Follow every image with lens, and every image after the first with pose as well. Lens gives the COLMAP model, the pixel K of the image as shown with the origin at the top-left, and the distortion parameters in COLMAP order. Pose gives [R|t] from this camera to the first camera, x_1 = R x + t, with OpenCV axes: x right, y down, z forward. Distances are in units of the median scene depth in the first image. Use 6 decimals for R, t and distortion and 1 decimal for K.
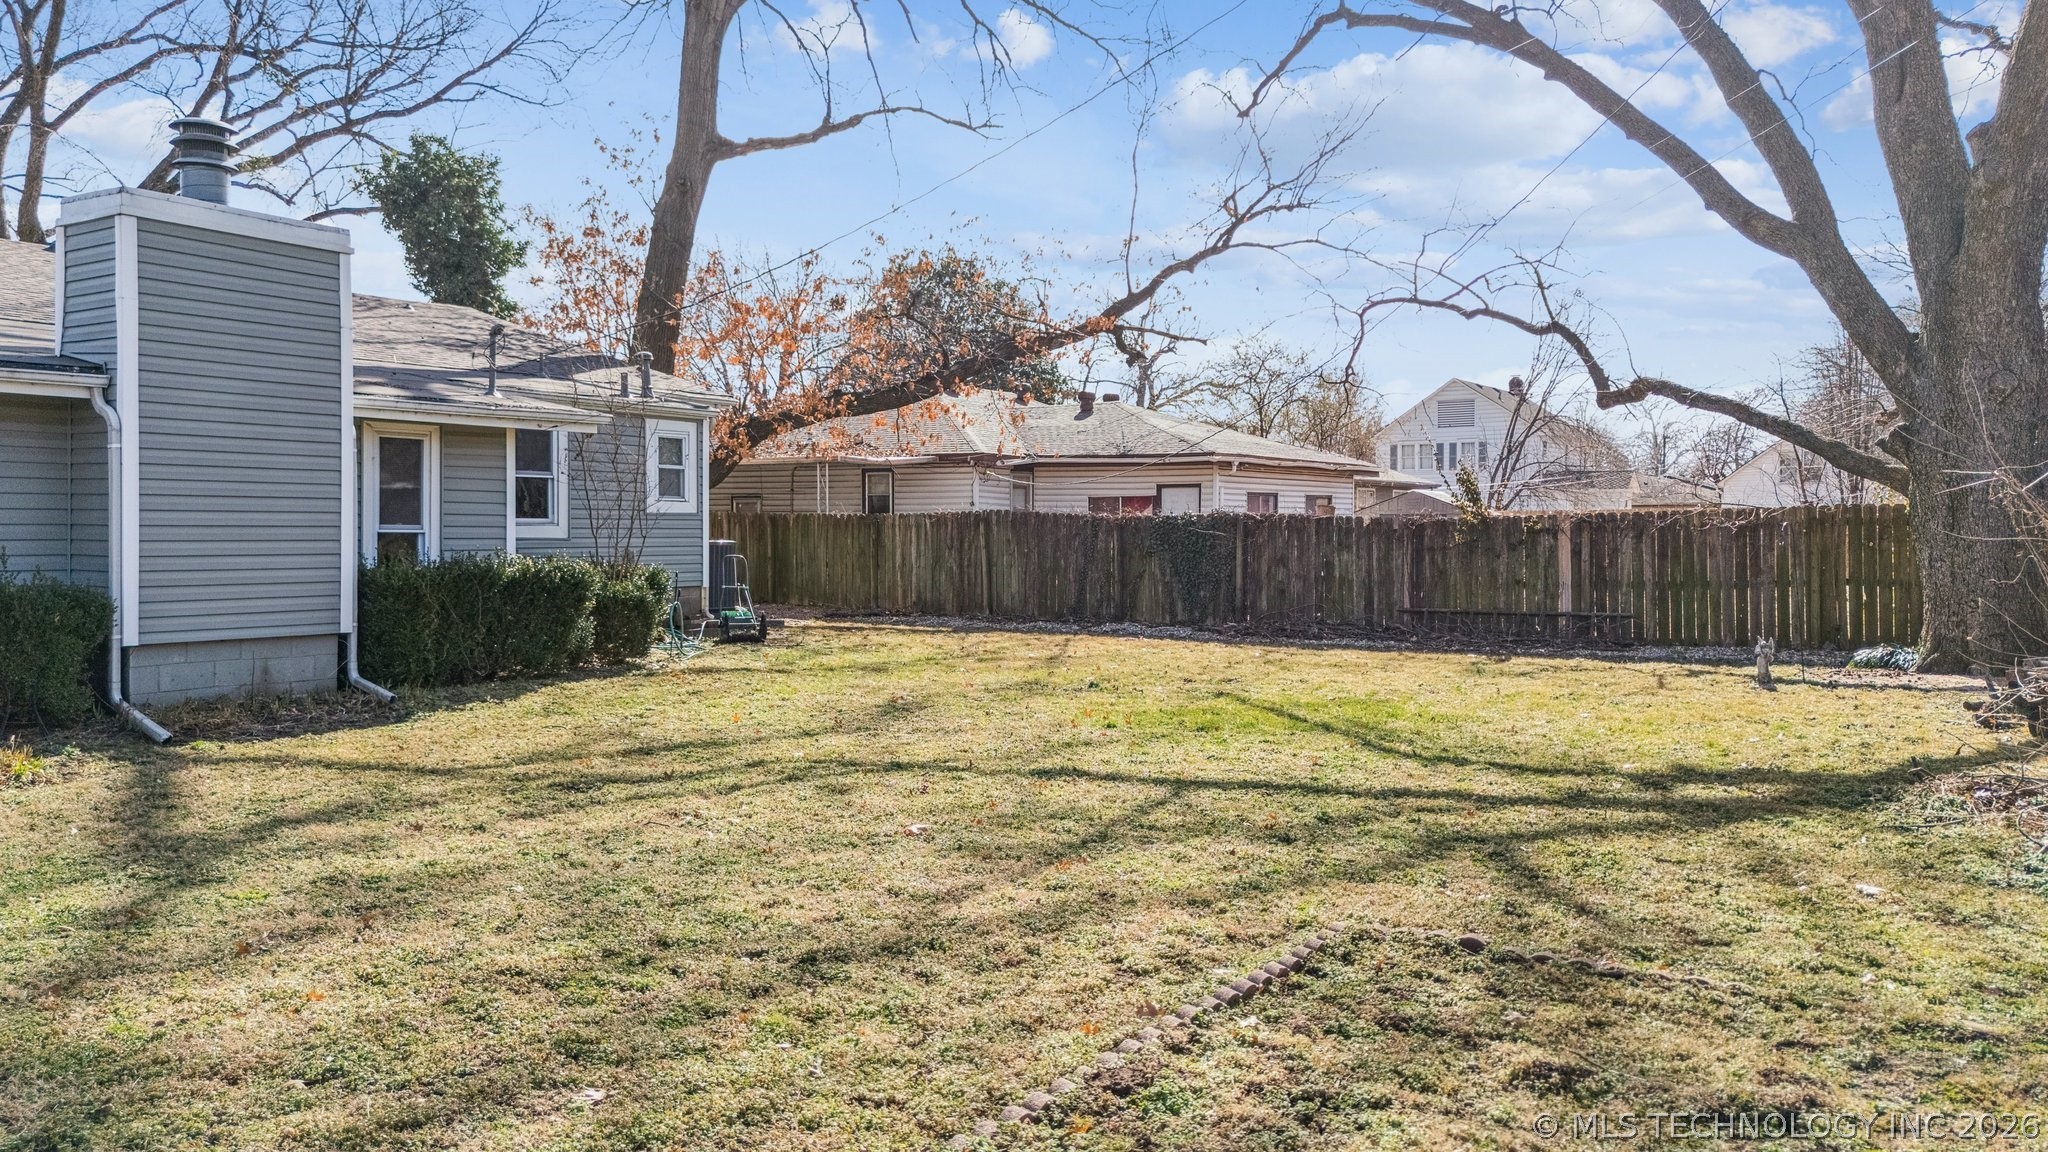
lens RADIAL K [[1493.8, 0, 1024.0], [0, 1493.8, 576.0], [0, 0, 1]] dist [0.093642, -0.003016]
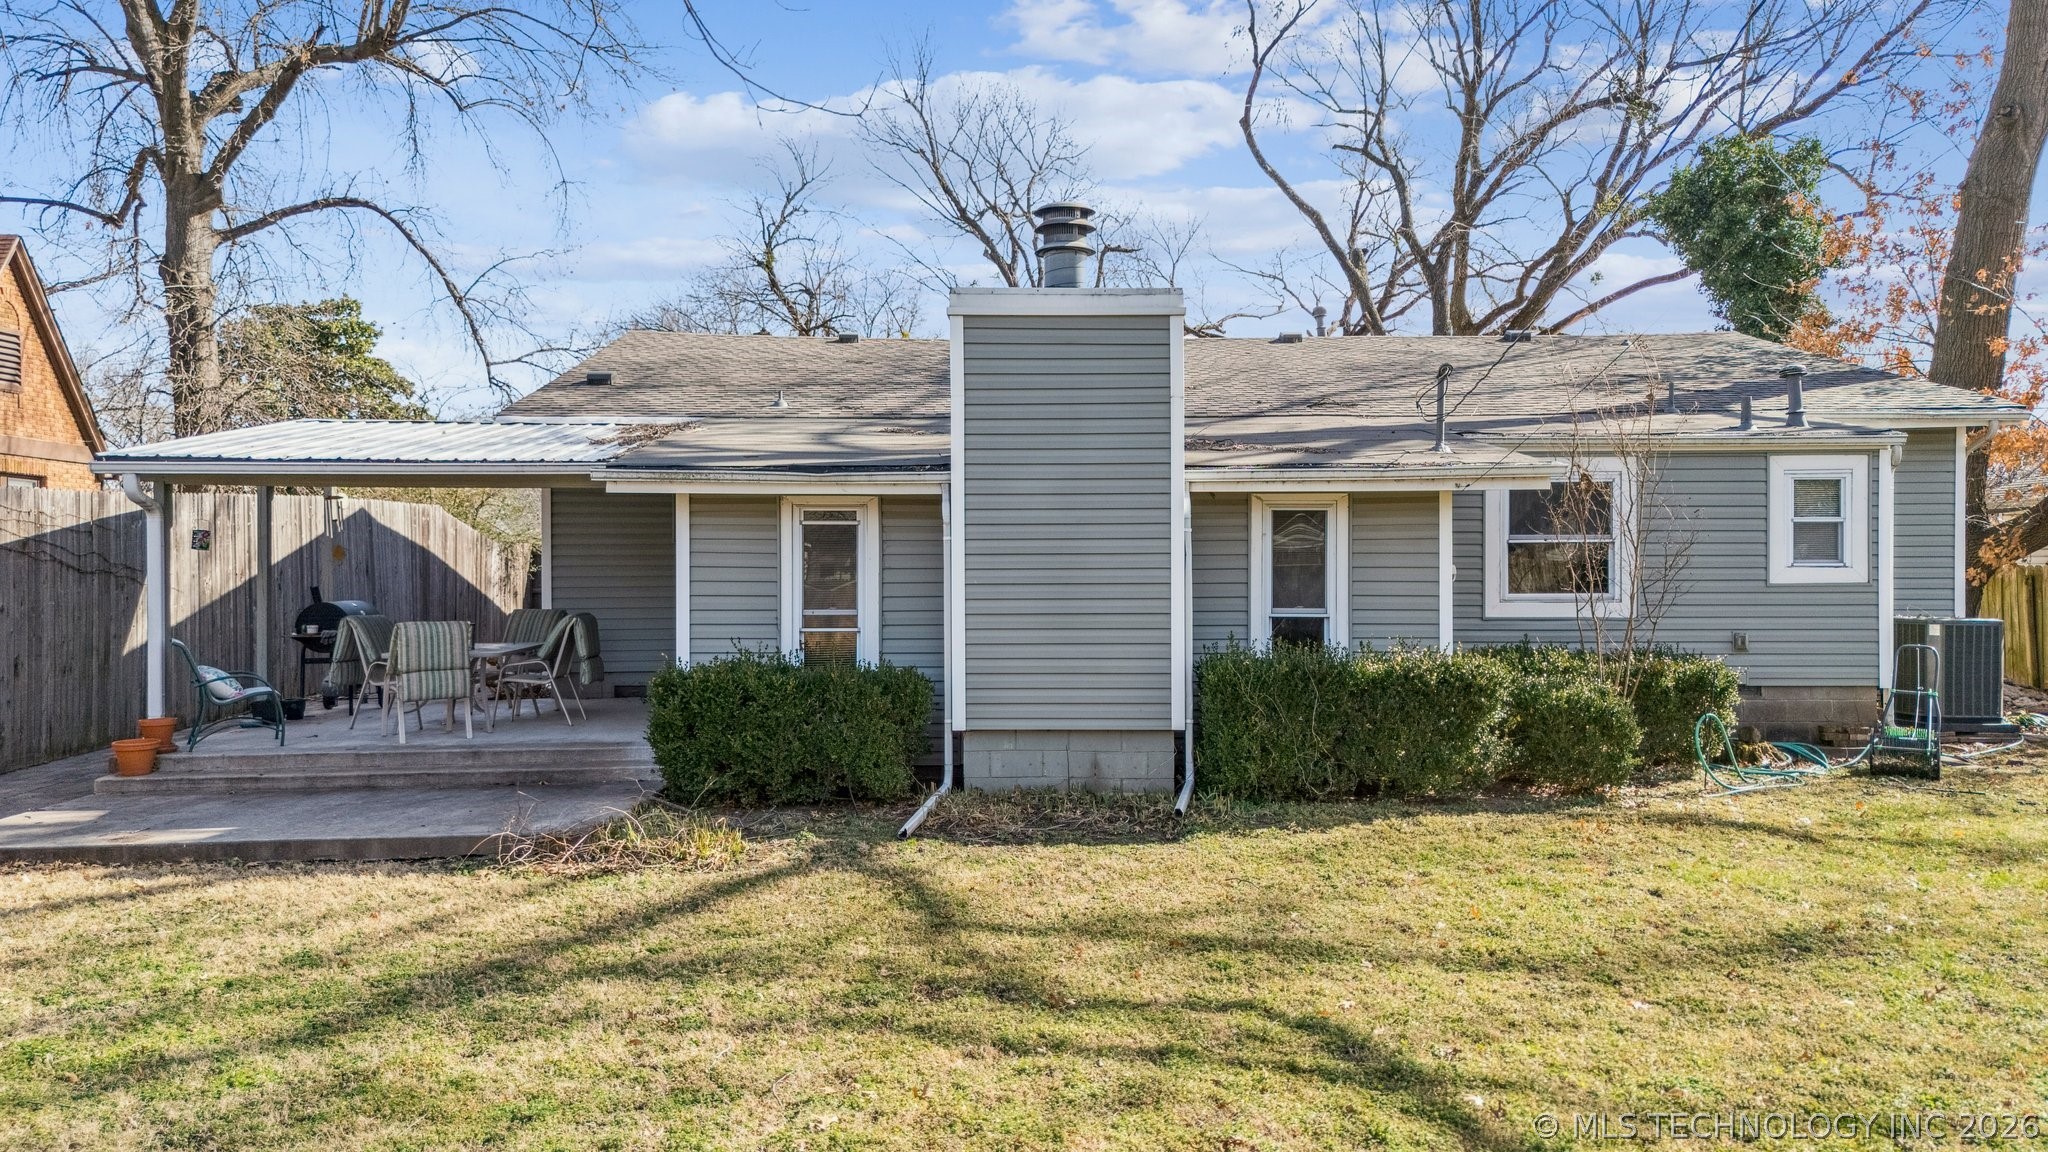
lens RADIAL K [[1493.8, 0, 1024.0], [0, 1493.8, 576.0], [0, 0, 1]] dist [0.093642, -0.003016]
pose [[0.566138, 0.003095, -0.824305, 0.216003], [-0.024210, 0.999624, -0.012874, -0.036907], [0.823955, 0.027245, 0.566000, 0.372097]]
